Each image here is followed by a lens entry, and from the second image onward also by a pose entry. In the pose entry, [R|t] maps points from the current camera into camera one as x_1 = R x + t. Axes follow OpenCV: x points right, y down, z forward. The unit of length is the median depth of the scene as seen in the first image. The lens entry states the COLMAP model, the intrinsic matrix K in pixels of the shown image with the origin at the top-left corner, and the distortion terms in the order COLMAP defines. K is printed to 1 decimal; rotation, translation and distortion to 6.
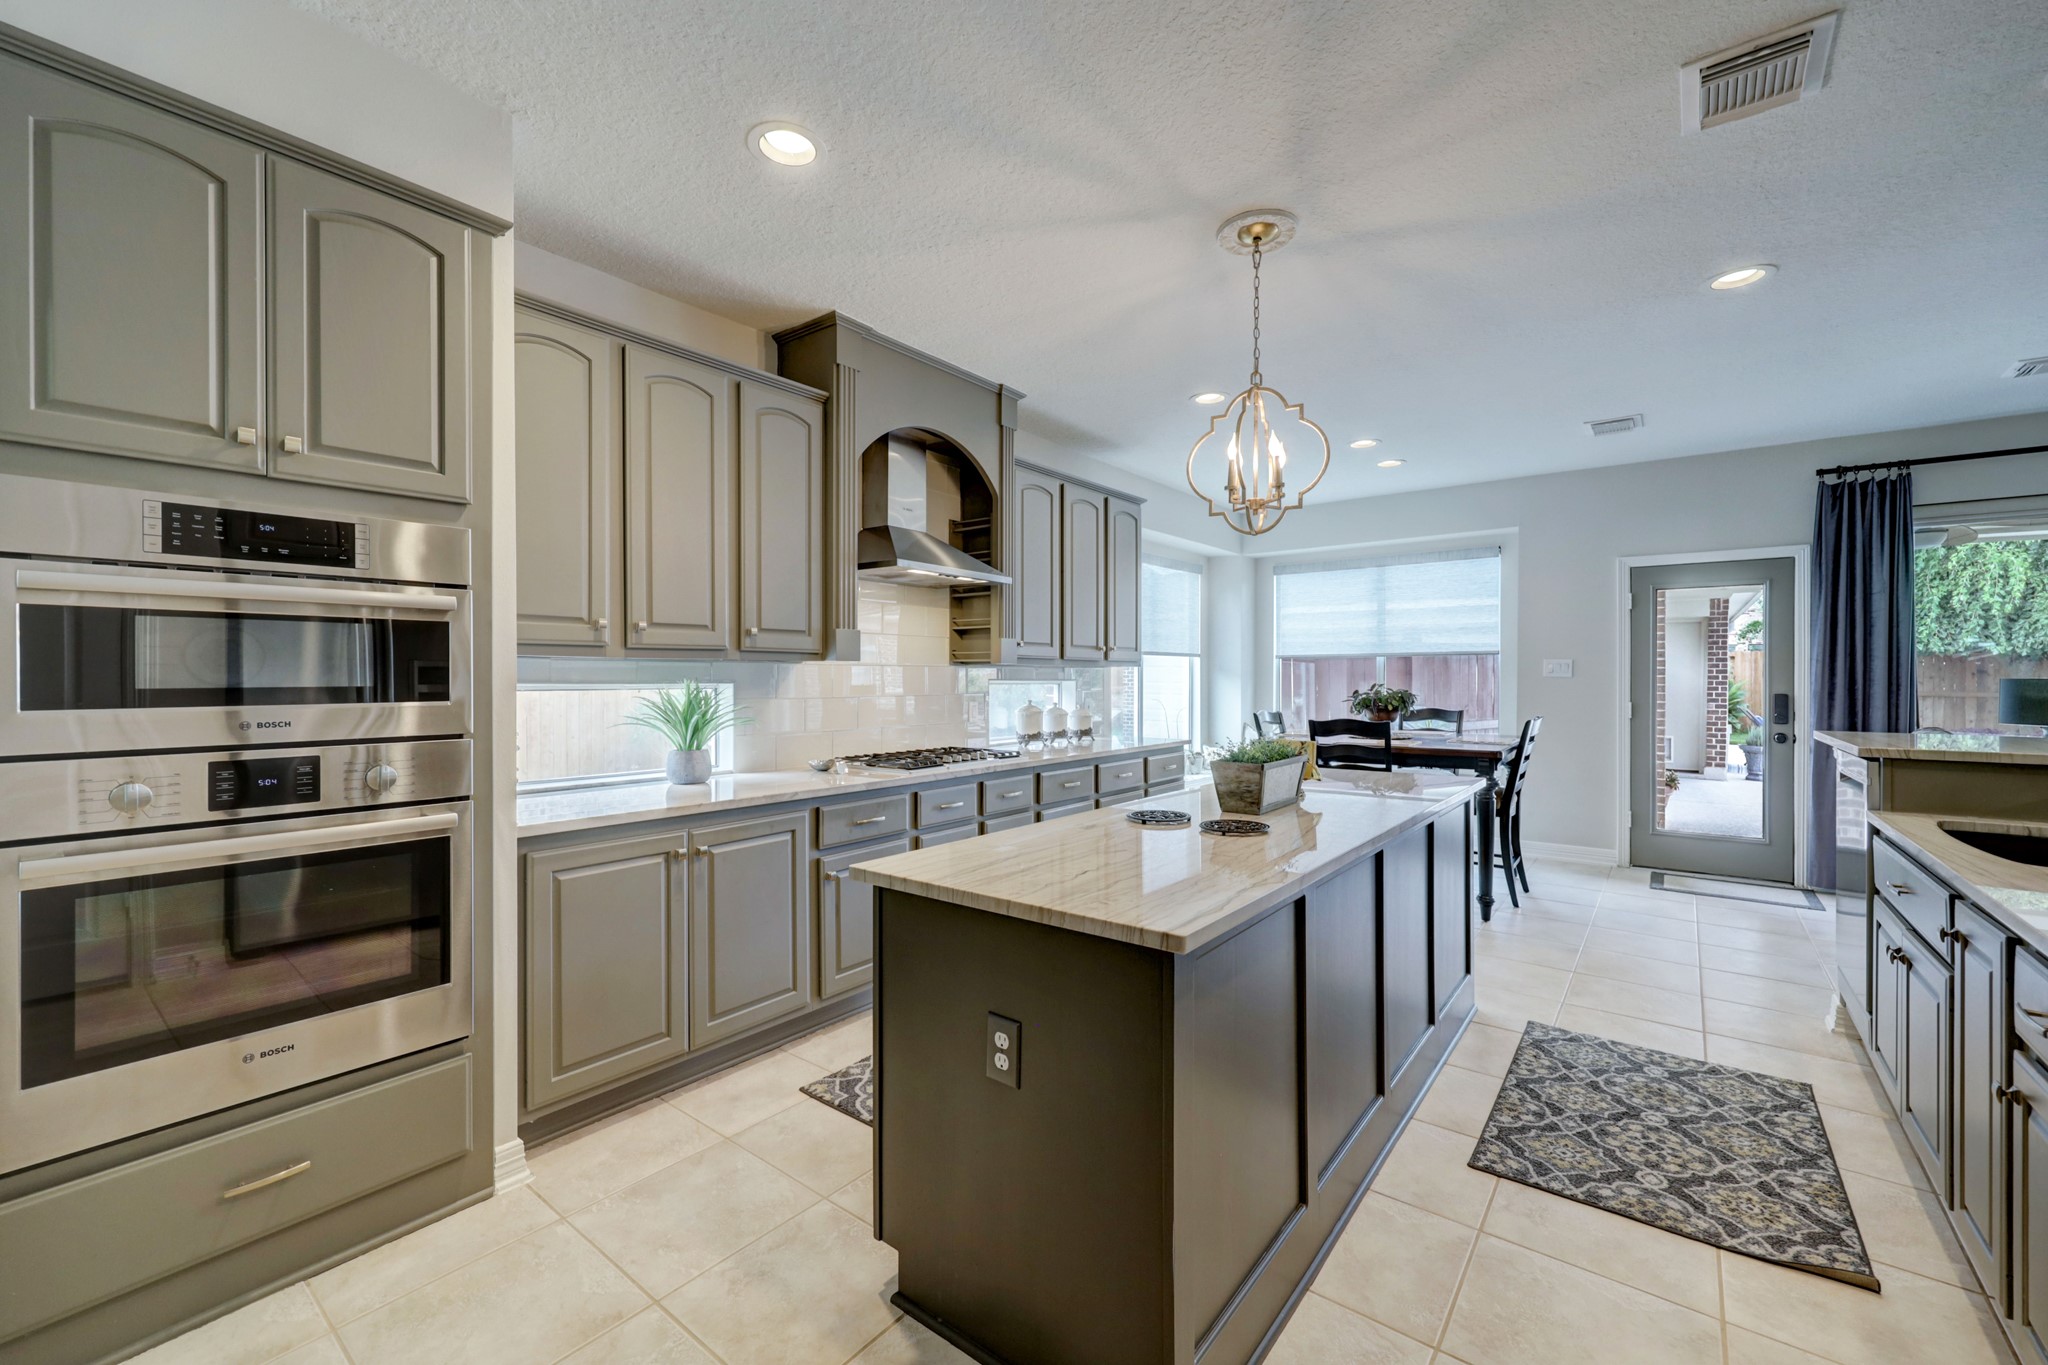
lens RADIAL K [[845.6, 0, 1007.7], [0, 845.6, 678.6], [0, 0, 1]] dist [-0.001541, 0.000833]
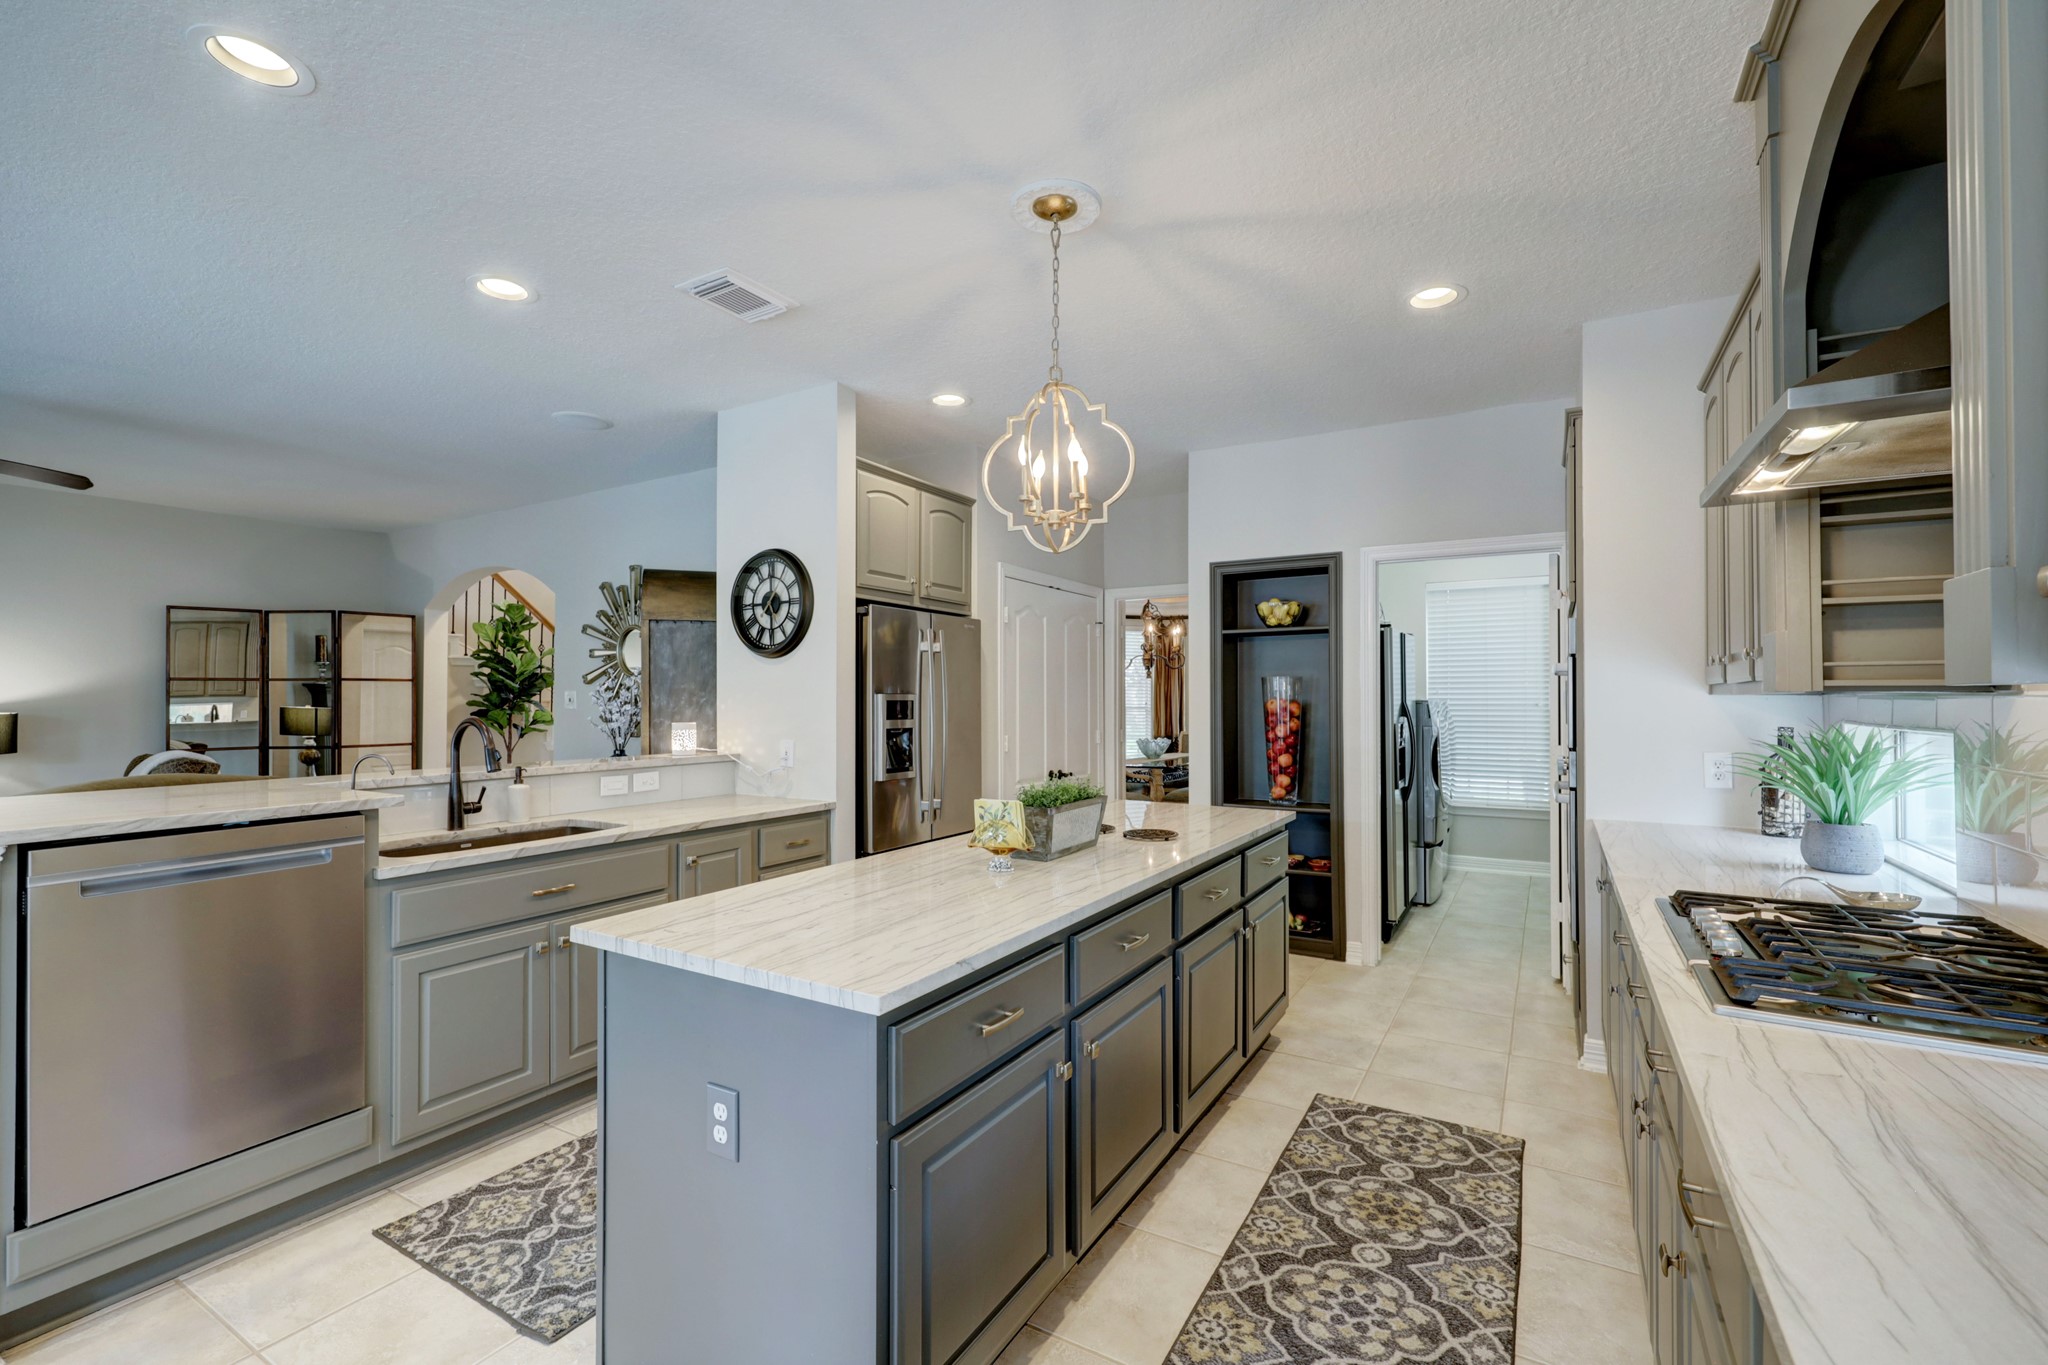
lens RADIAL K [[875.8, 0, 1030.7], [0, 875.8, 695.1], [0, 0, 1]] dist [0.004187, -0.000341]
pose [[-0.989734, 0.002043, -0.142910, 0.354988], [0.002216, 0.999997, -0.001052, -0.018545], [0.142907, -0.001358, -0.989735, 1.501584]]
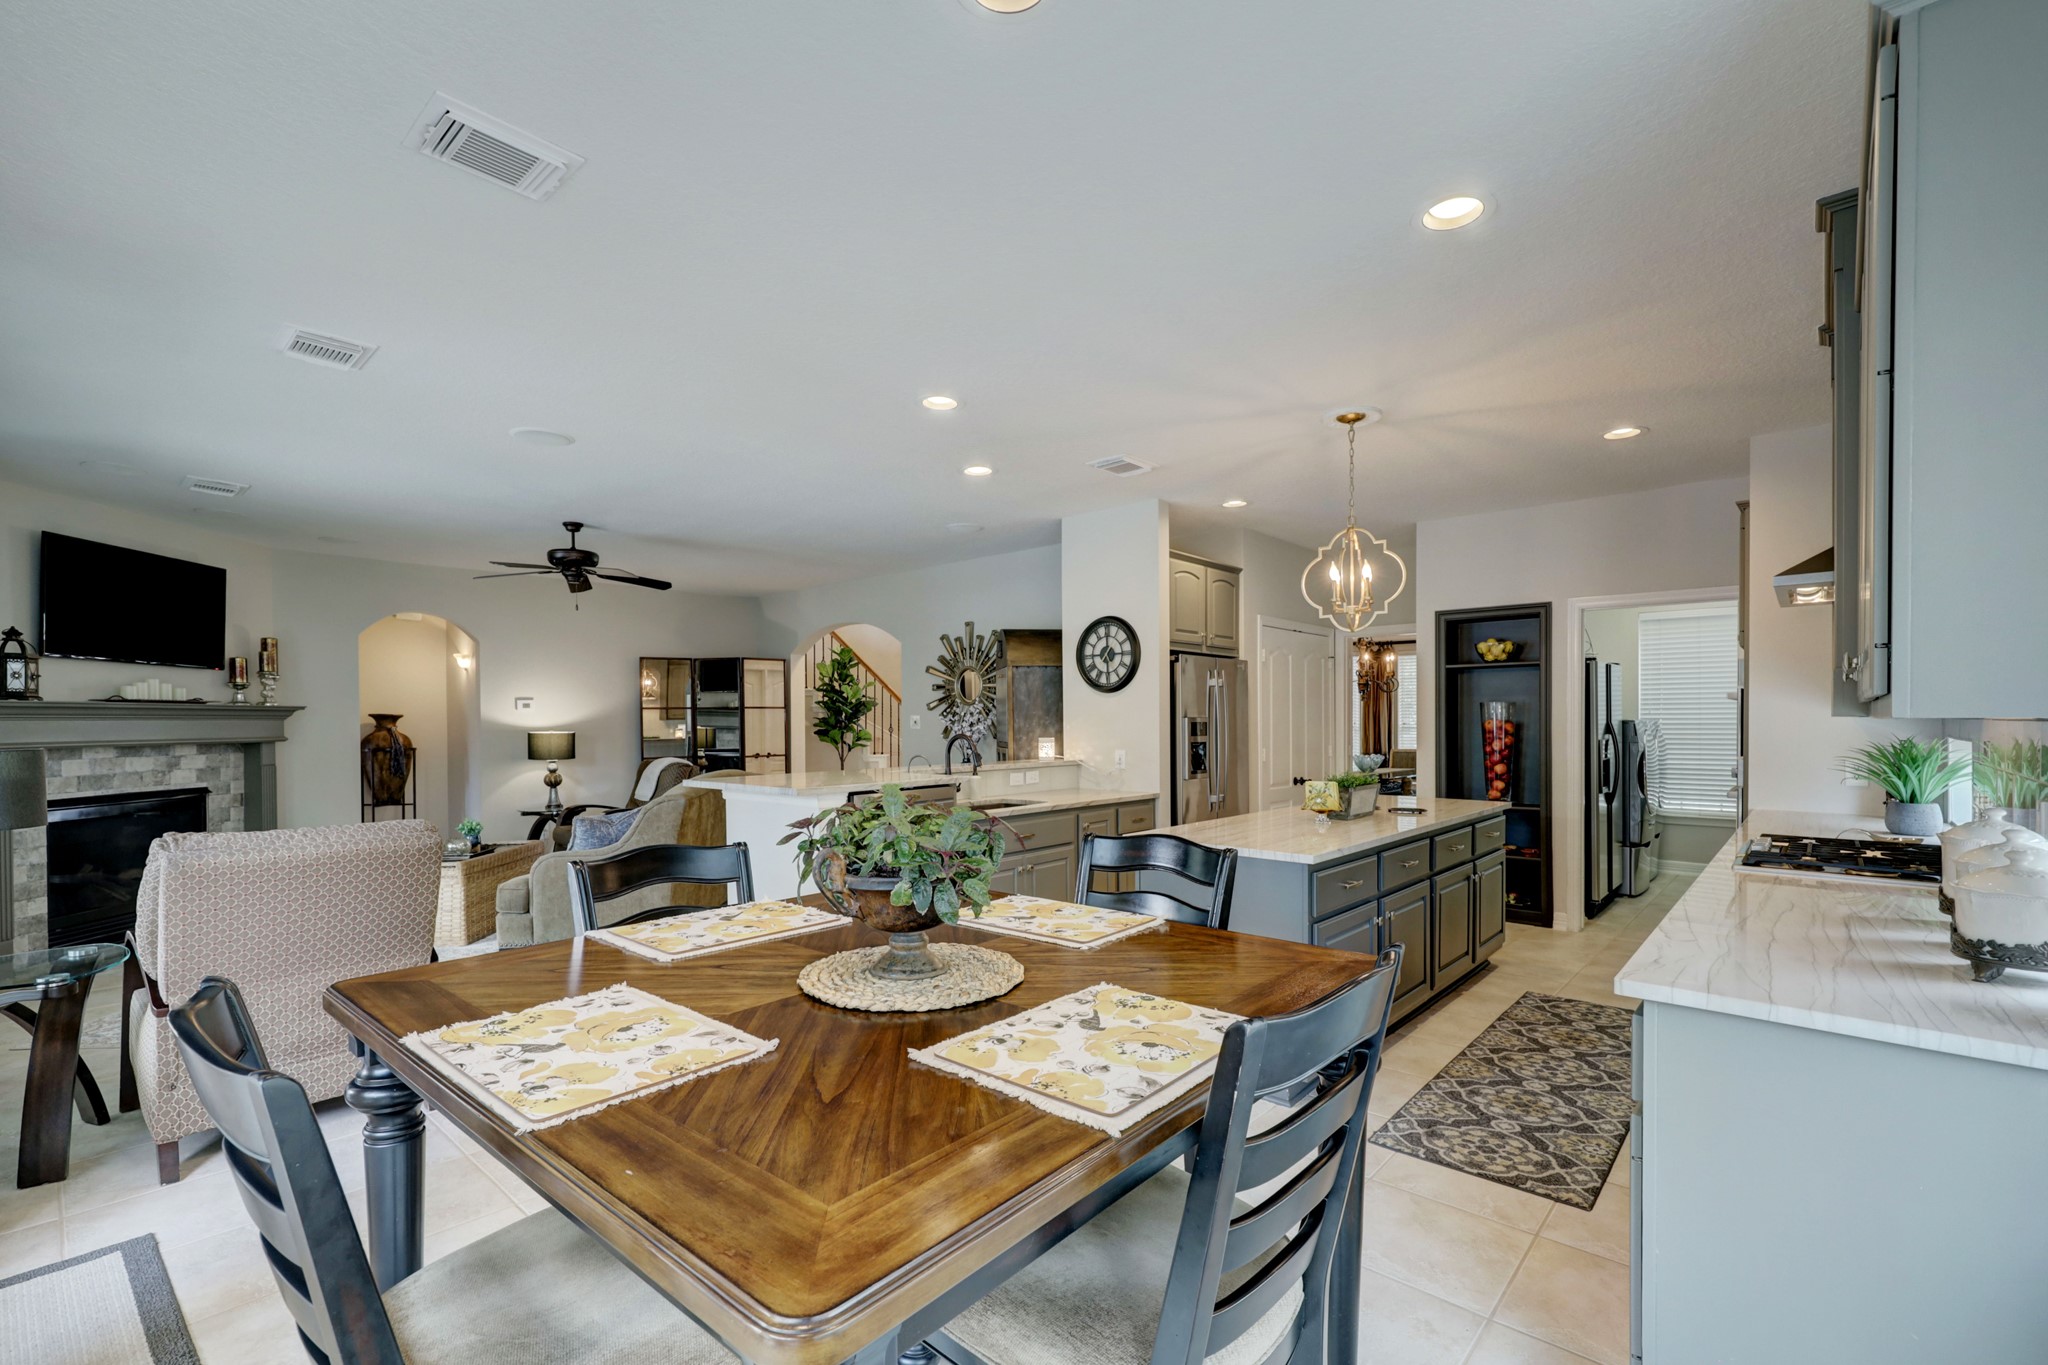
lens RADIAL K [[889.9, 0, 1008.8], [0, 889.9, 732.4], [0, 0, 1]] dist [0.002570, -0.000610]
pose [[-0.997548, 0.005665, 0.069754, 0.604969], [0.006920, 0.999818, 0.017771, -0.026257], [-0.069640, 0.018210, -0.997406, 2.008674]]
